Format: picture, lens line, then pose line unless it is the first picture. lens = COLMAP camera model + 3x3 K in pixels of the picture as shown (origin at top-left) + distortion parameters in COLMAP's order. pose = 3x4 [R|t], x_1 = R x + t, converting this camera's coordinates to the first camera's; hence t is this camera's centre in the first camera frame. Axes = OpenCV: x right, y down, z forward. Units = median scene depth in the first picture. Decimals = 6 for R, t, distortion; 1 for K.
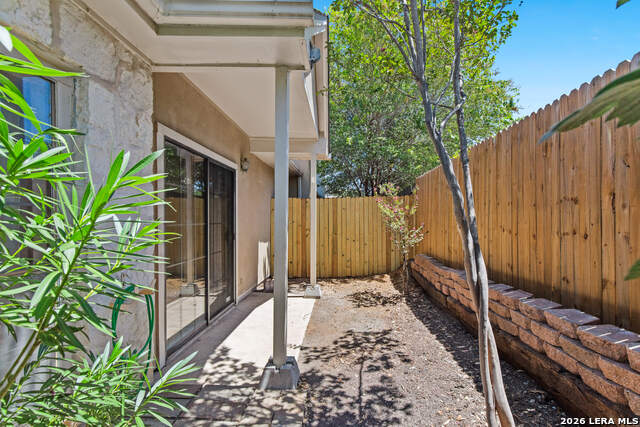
lens RADIAL K [[293.3, 0, 322.0], [0, 293.3, 219.3], [0, 0, 1]] dist [0.009175, -0.000891]
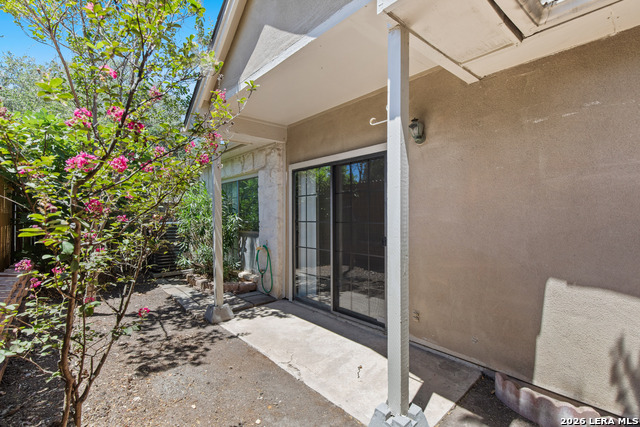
lens RADIAL K [[293.3, 0, 324.3], [0, 293.3, 214.9], [0, 0, 1]] dist [0.009175, -0.000891]
pose [[-0.710952, -0.001978, -0.703238, 0.529679], [0.007247, 0.999922, -0.010139, 0.001183], [0.703203, -0.012304, -0.710882, 2.332507]]
